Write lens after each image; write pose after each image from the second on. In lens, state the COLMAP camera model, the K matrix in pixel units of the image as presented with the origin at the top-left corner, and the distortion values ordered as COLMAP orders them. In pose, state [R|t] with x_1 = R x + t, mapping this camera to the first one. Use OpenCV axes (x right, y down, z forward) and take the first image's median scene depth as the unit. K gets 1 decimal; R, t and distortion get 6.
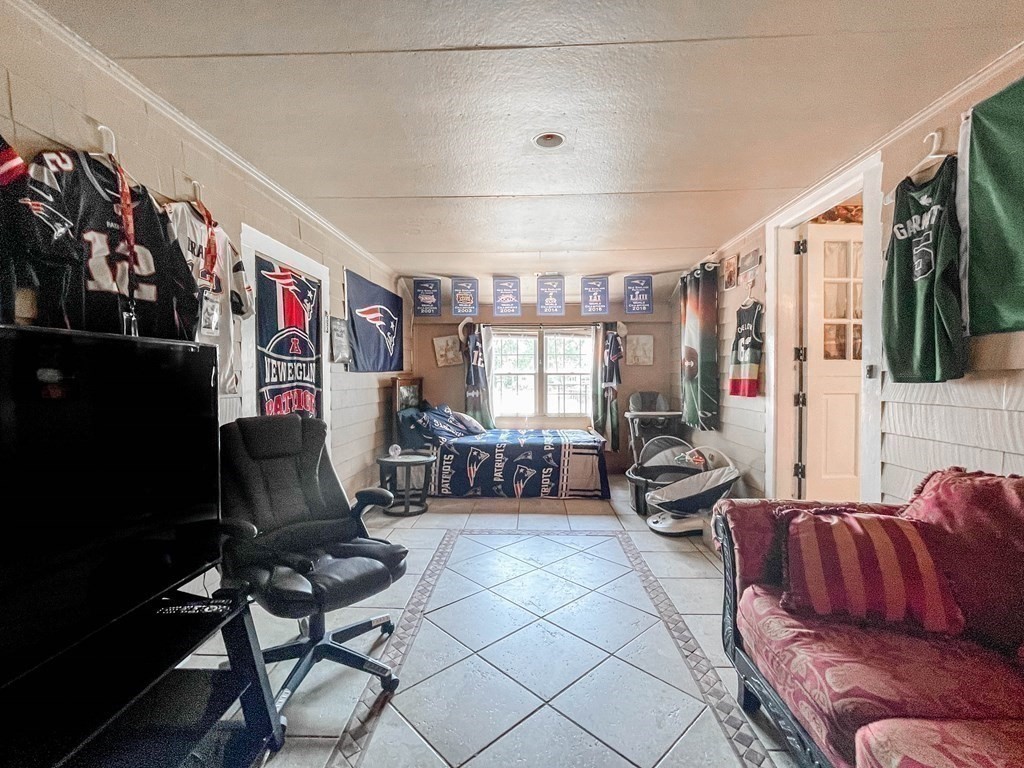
lens RADIAL K [[447.5, 0, 508.8], [0, 447.5, 377.9], [0, 0, 1]] dist [0.000720, 0.000216]
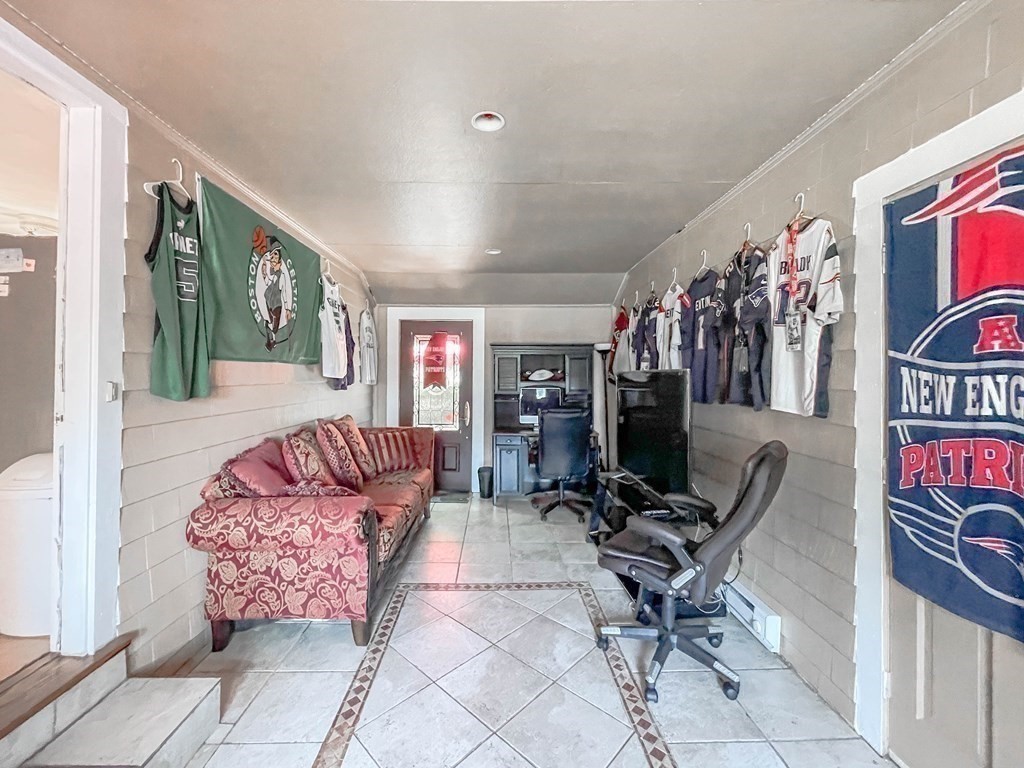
lens RADIAL K [[447.5, 0, 508.8], [0, 447.5, 377.9], [0, 0, 1]] dist [0.000720, 0.000216]
pose [[-0.997305, 0.006435, -0.073085, 0.001765], [0.005655, 0.999925, 0.010869, -0.041715], [0.073149, 0.010427, -0.997267, 1.488338]]
